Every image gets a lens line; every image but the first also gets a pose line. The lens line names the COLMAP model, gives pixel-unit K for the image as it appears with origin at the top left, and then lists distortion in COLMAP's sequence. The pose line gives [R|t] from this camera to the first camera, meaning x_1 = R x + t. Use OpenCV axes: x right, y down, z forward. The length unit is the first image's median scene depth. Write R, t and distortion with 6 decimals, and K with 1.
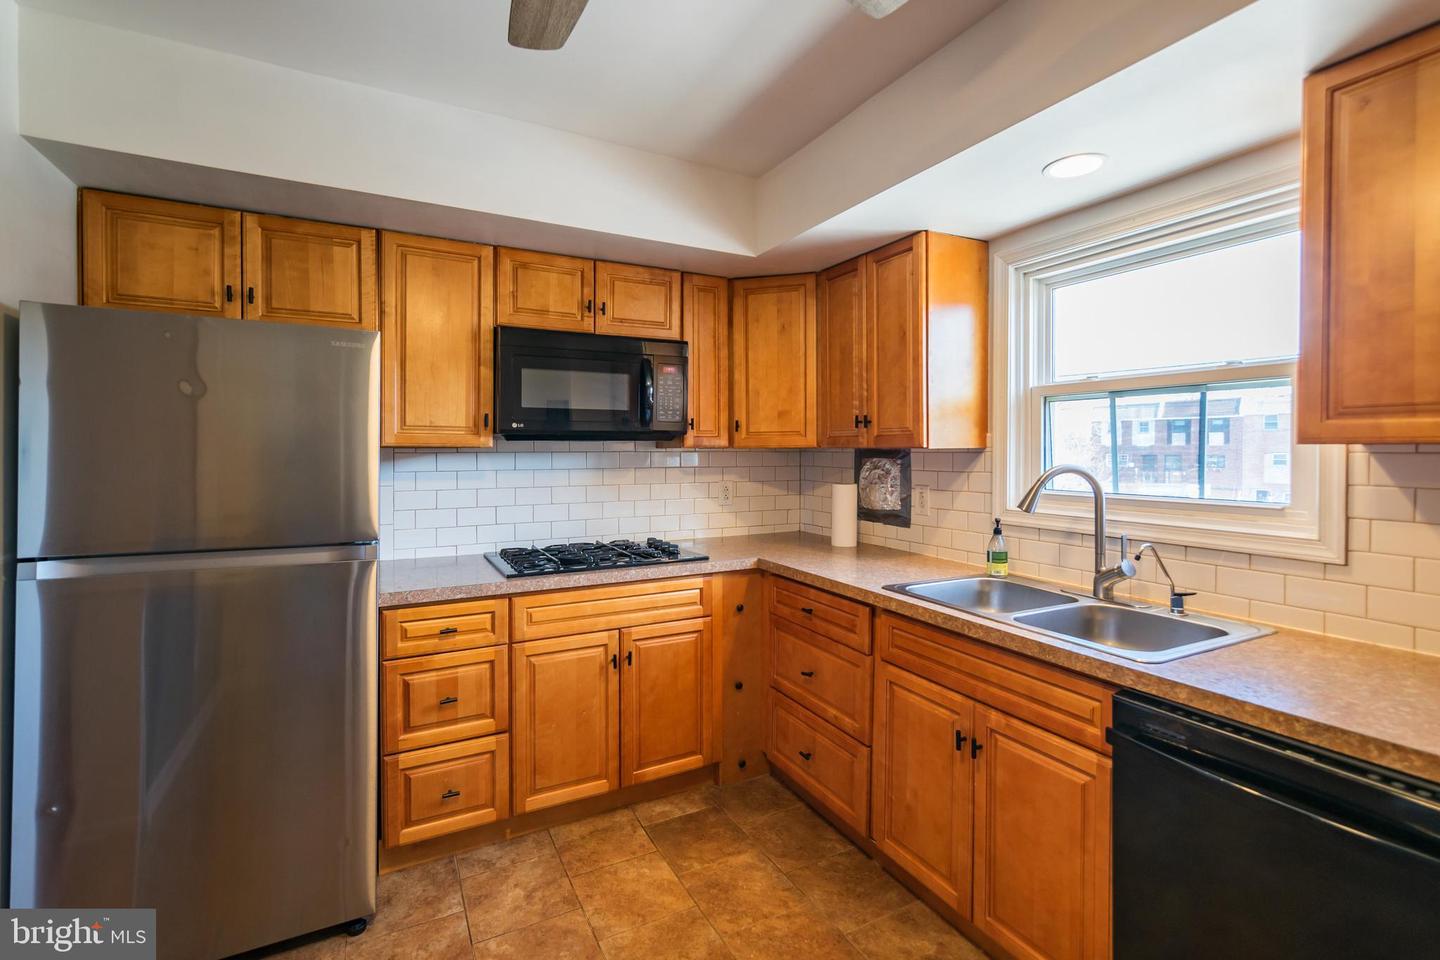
lens RADIAL K [[645.7, 0, 723.4], [0, 645.7, 464.0], [0, 0, 1]] dist [0.002779, 0.000596]
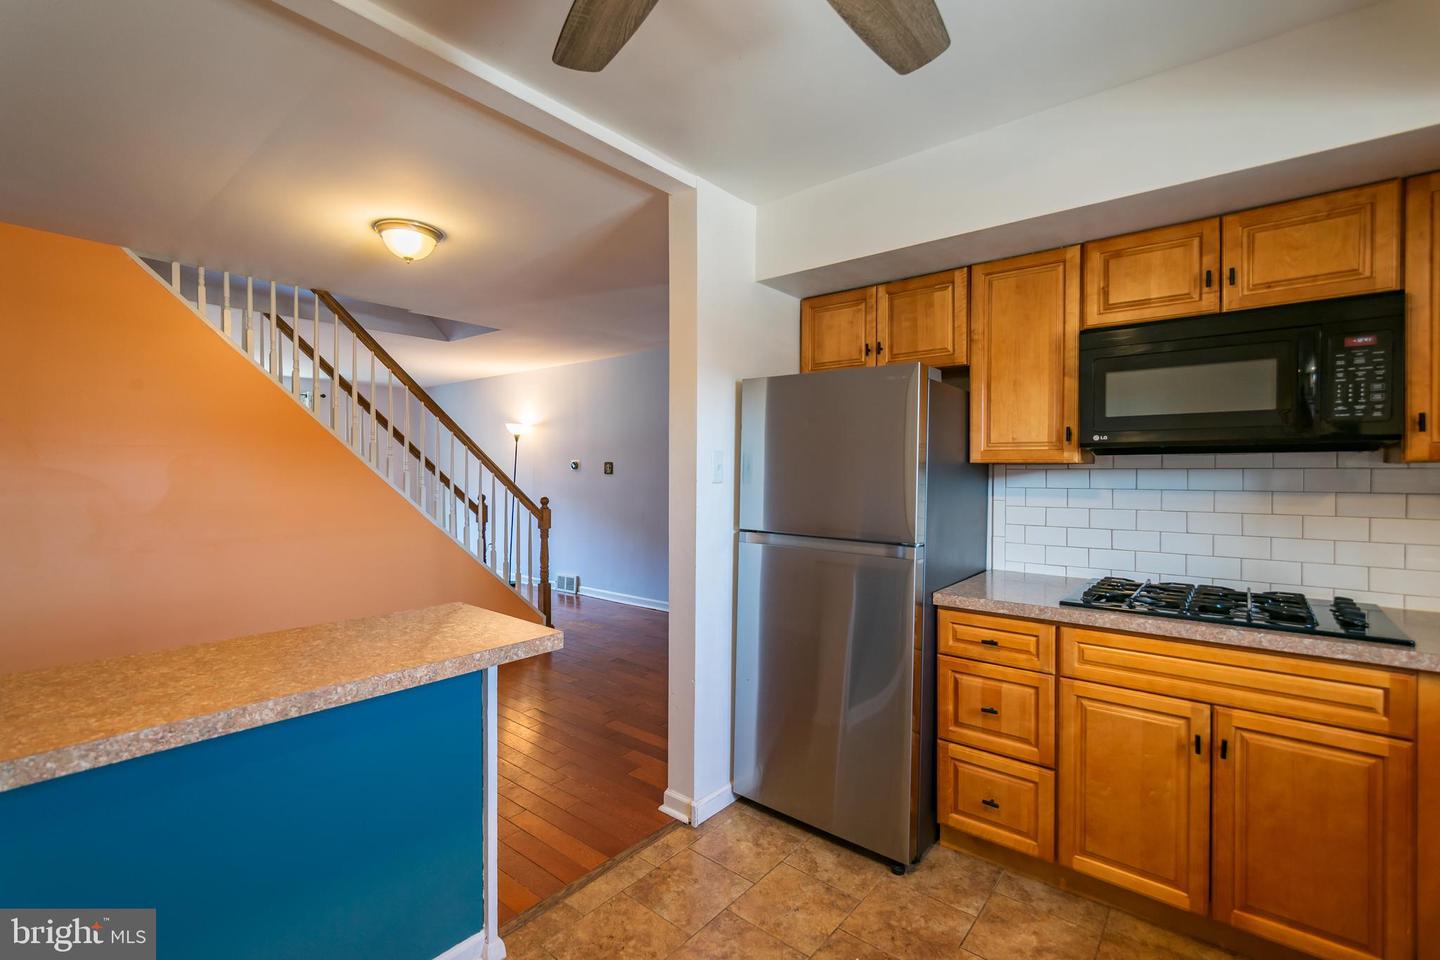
lens RADIAL K [[628.9, 0, 726.4], [0, 628.9, 481.0], [0, 0, 1]] dist [0.000654, 0.000221]
pose [[0.397063, 0.016976, -0.917634, 0.293842], [-0.020637, 0.999741, 0.009566, 0.001660], [0.917559, 0.015139, 0.397310, 0.202137]]
